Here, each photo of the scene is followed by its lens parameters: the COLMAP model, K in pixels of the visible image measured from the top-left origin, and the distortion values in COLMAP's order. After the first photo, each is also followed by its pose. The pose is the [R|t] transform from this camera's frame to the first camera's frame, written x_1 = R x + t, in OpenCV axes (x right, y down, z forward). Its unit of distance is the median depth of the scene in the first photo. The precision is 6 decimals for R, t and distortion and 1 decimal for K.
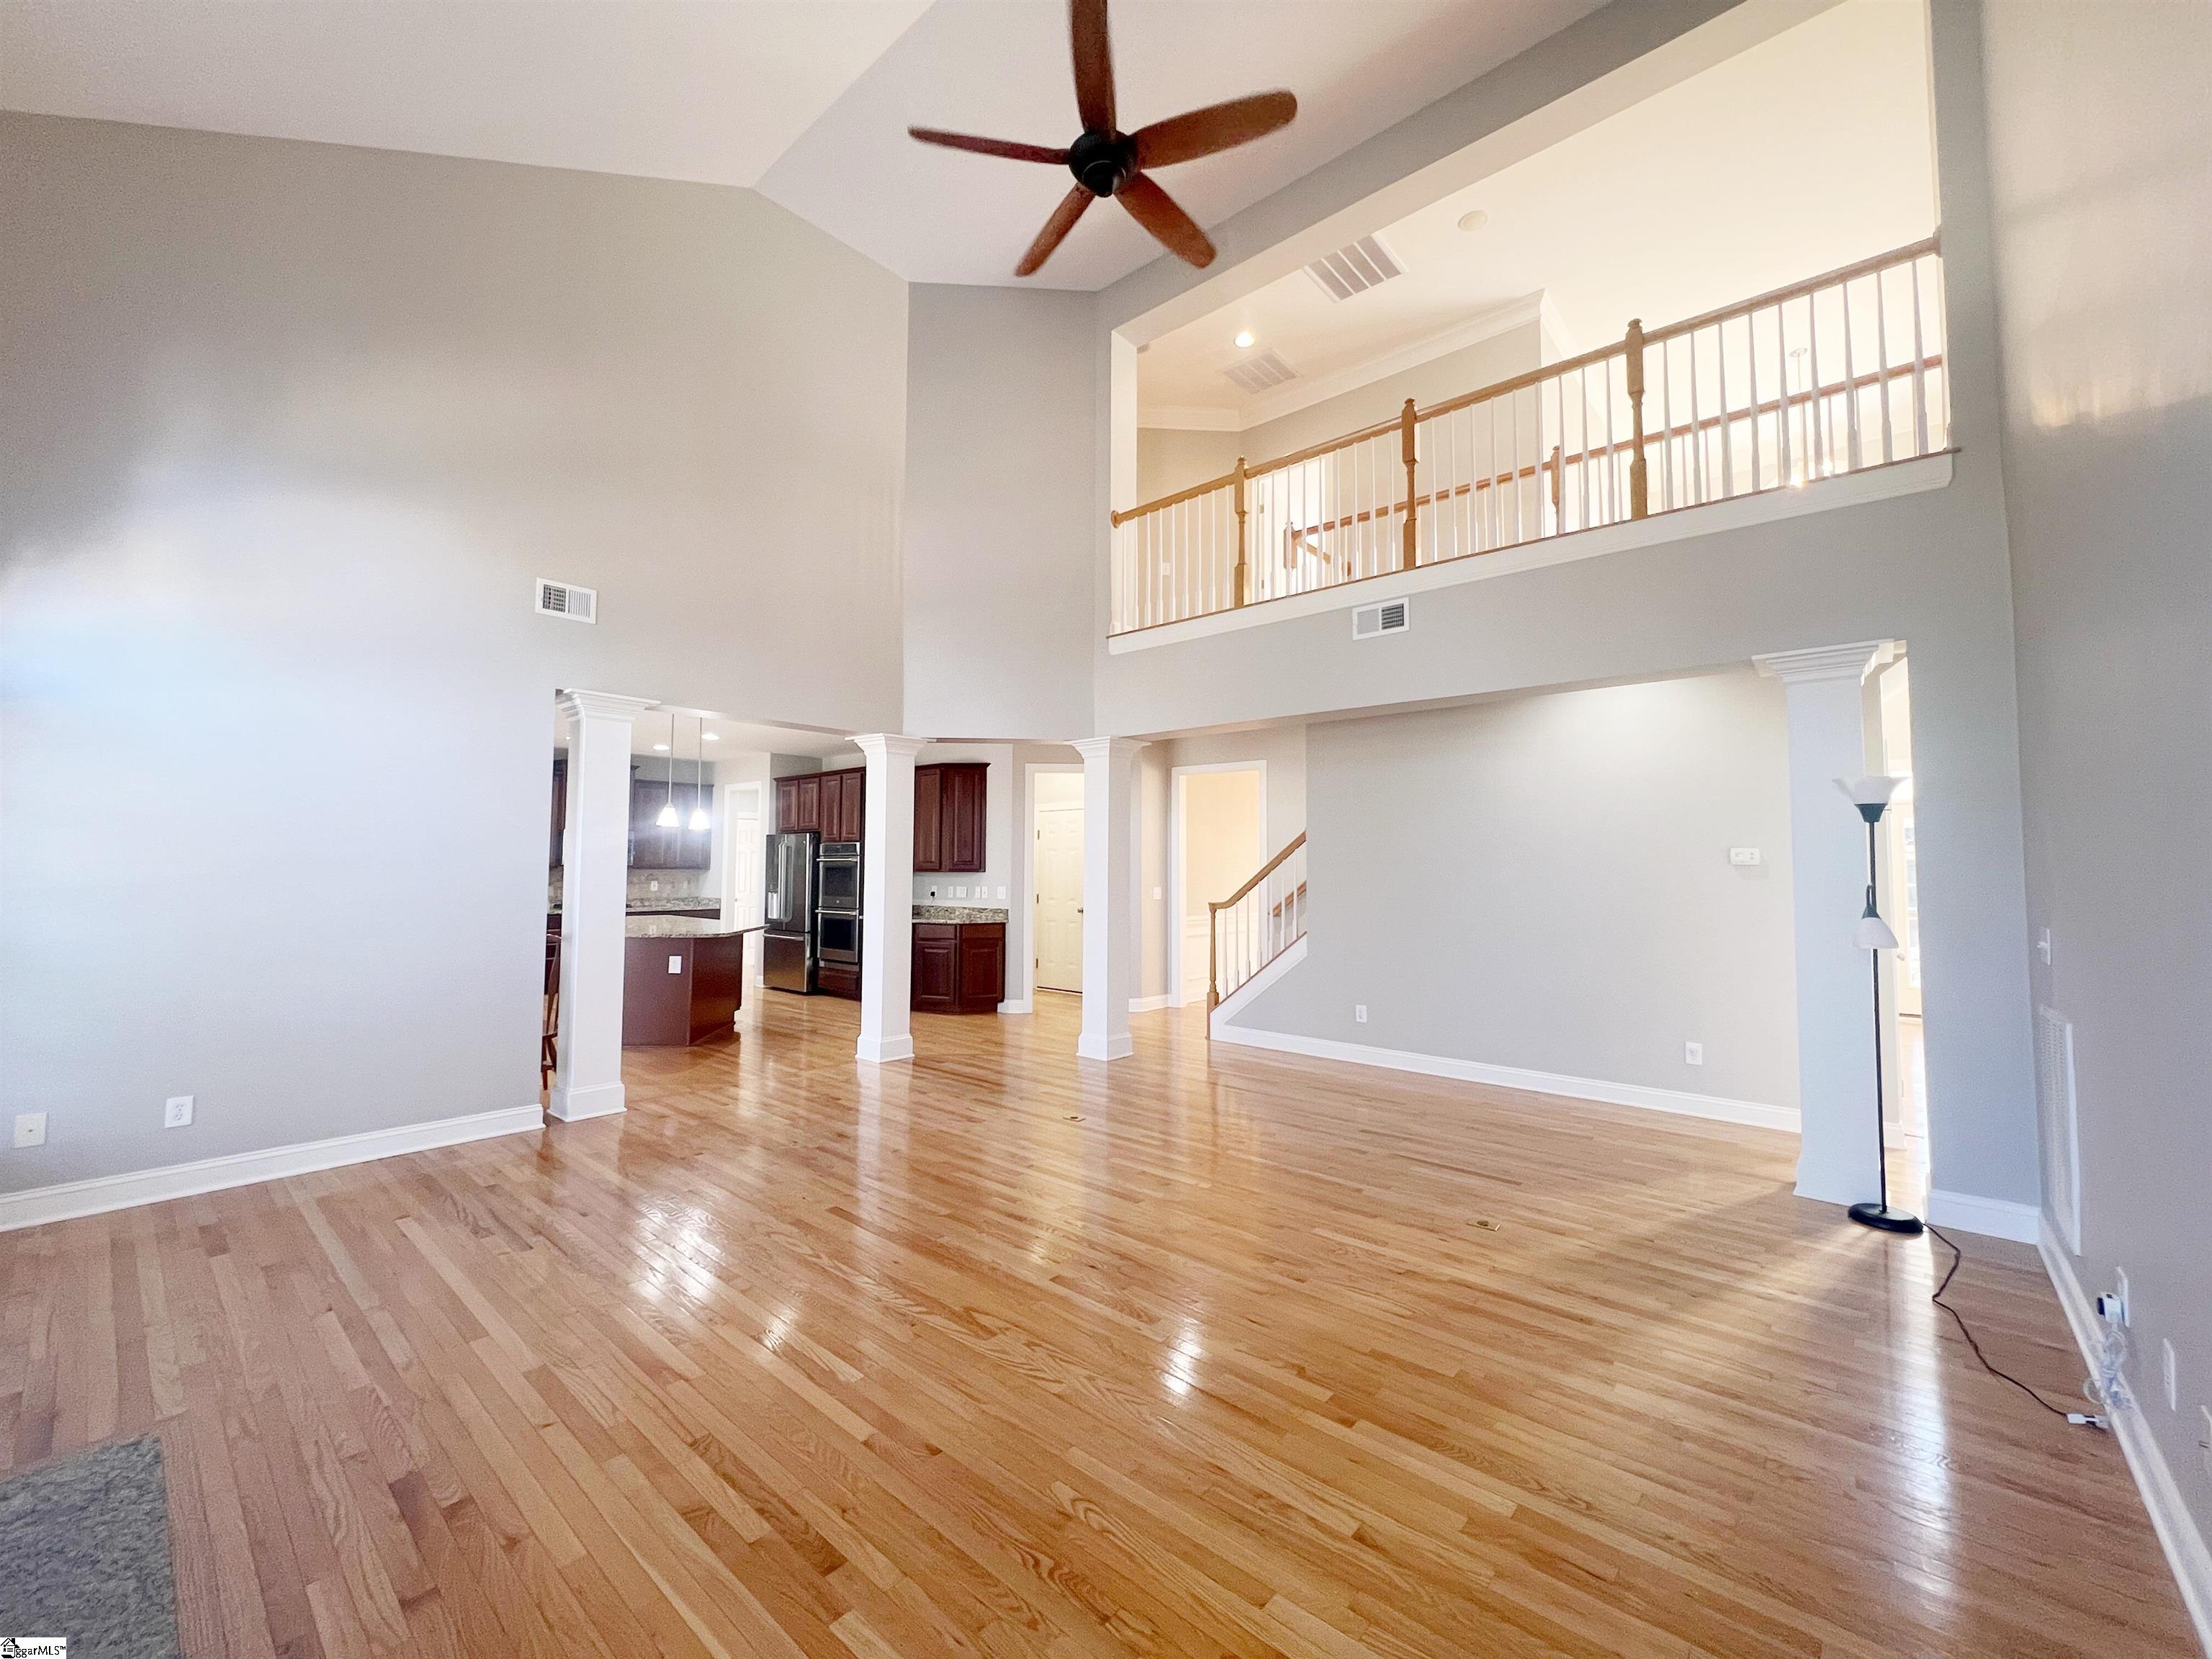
lens RADIAL K [[887.9, 0, 1091.8], [0, 887.9, 802.4], [0, 0, 1]] dist [-0.005672, 0.001216]
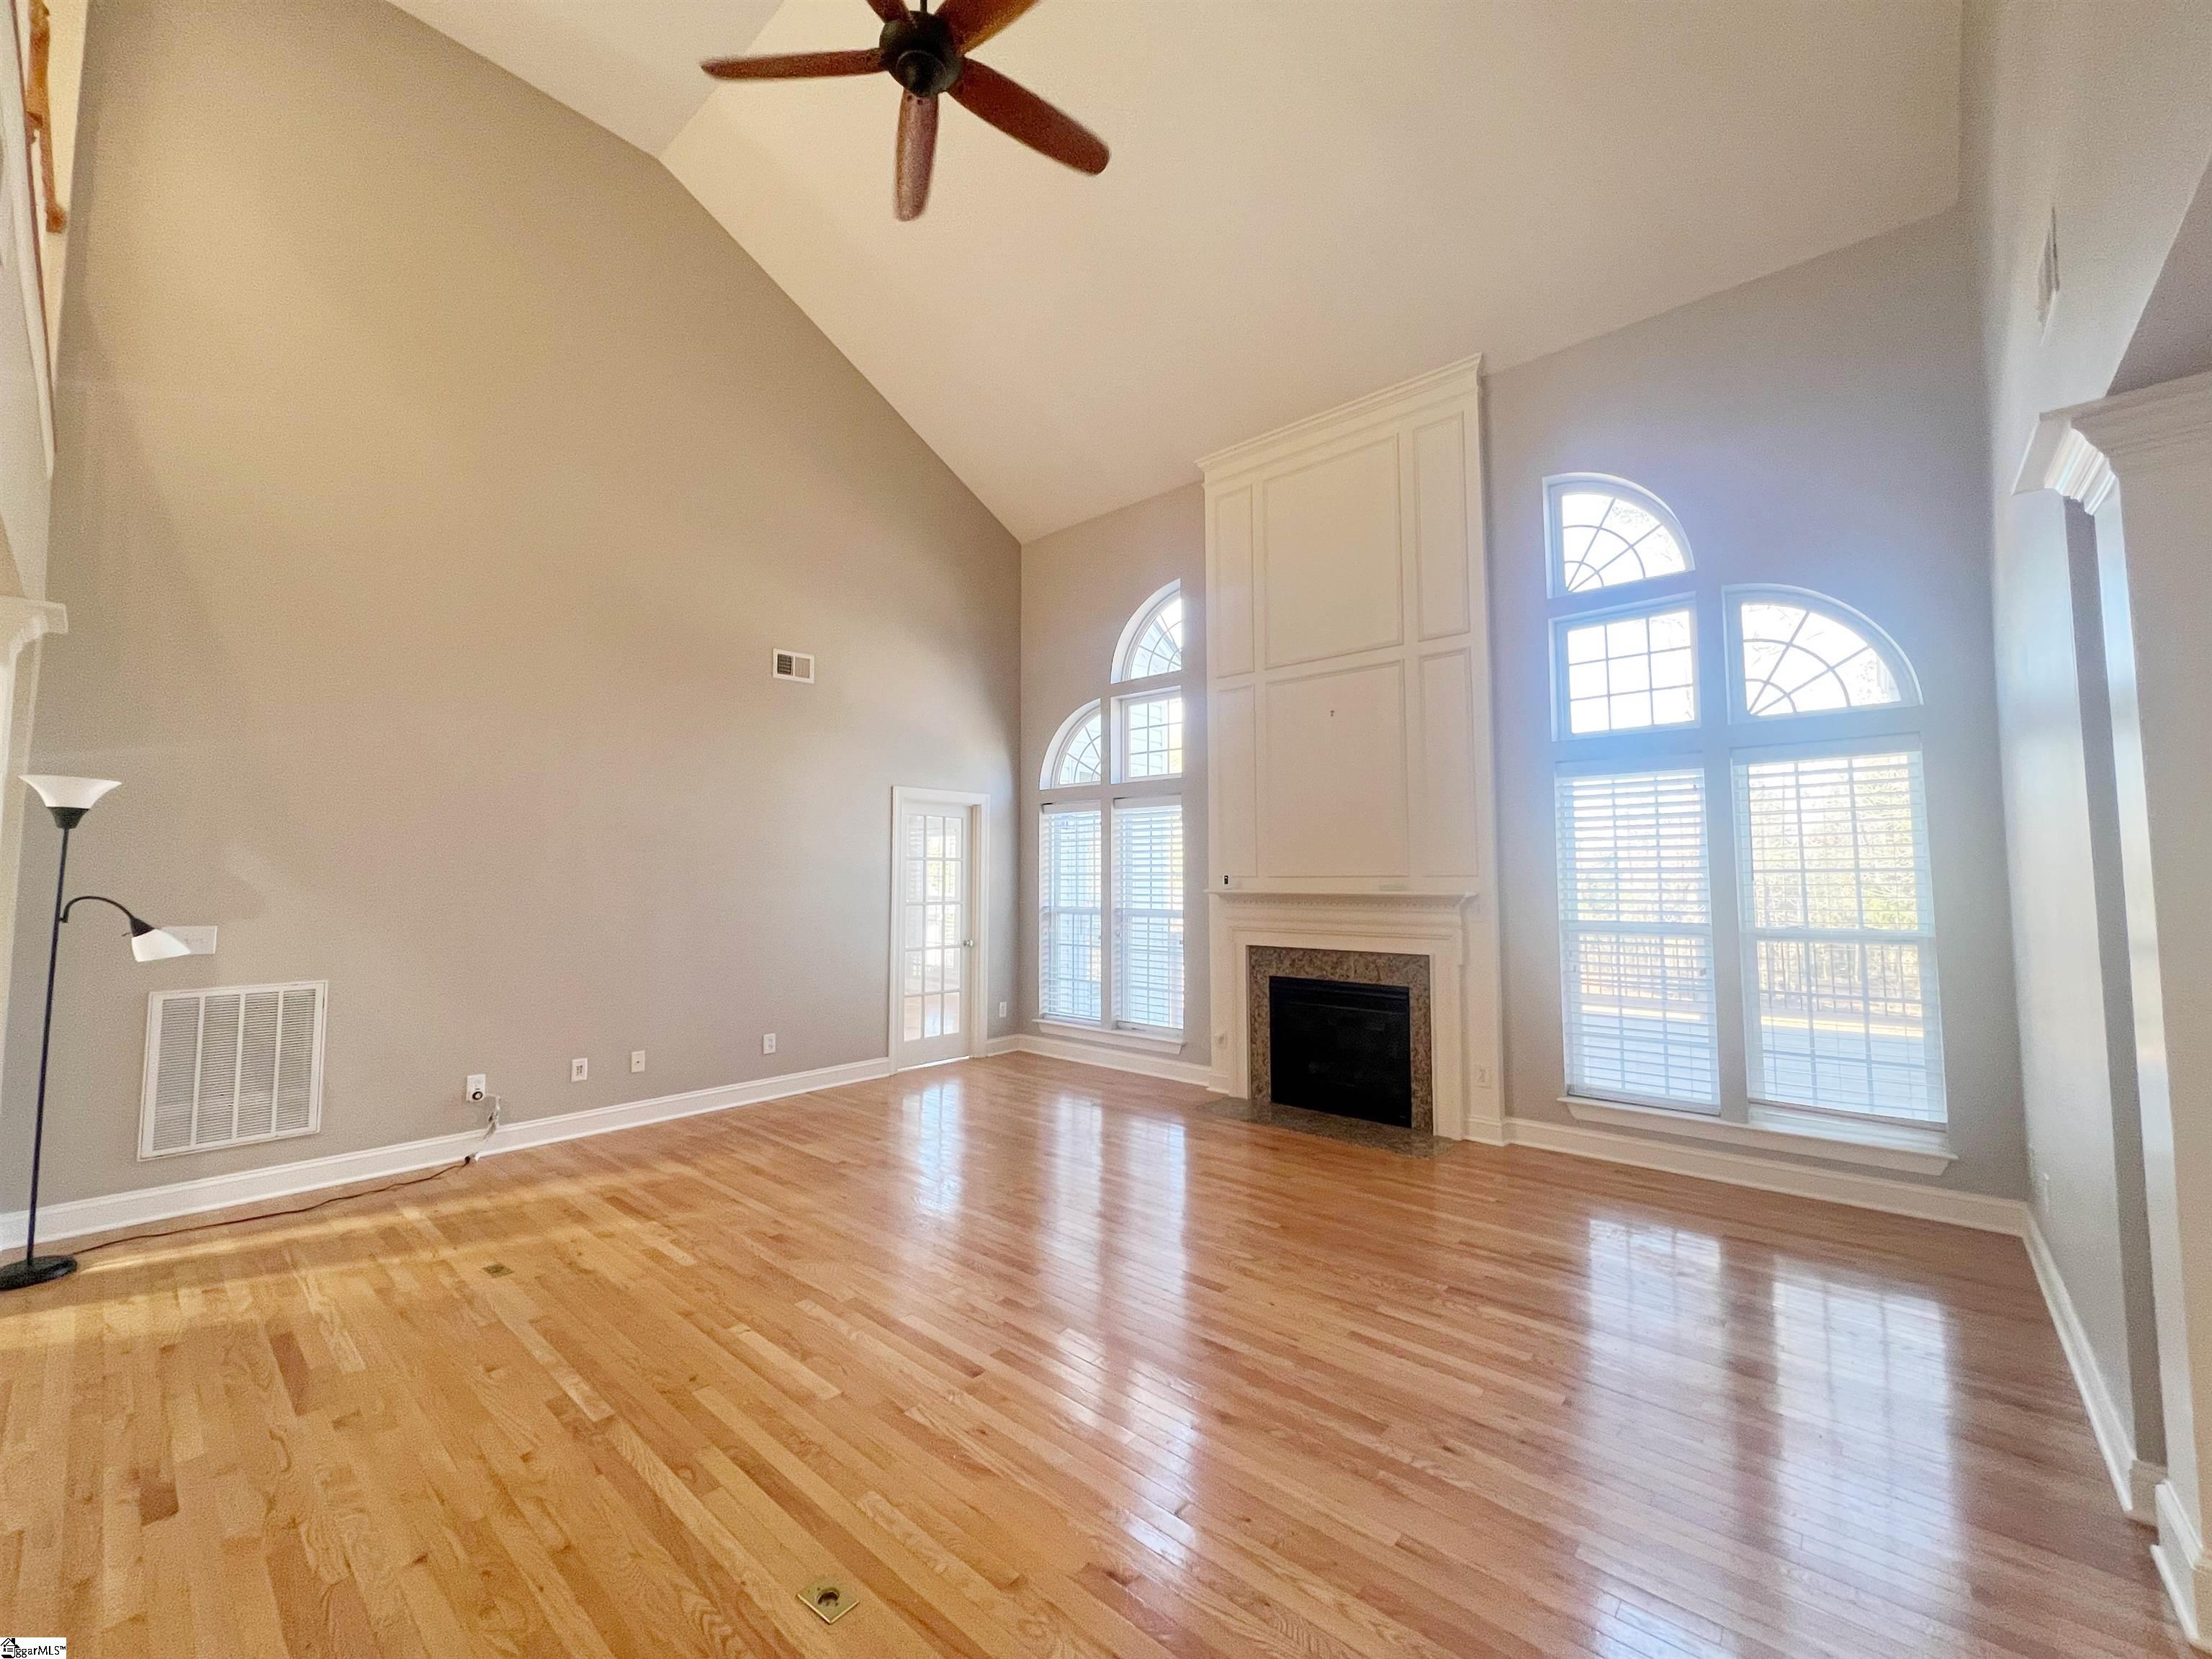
lens RADIAL K [[887.9, 0, 1064.2], [0, 887.9, 827.6], [0, 0, 1]] dist [-0.005672, 0.001216]
pose [[-0.999718, -0.004511, 0.023302, -0.175091], [-0.007705, 0.990280, -0.138876, 0.157677], [-0.022449, -0.139017, -0.990036, 2.111753]]
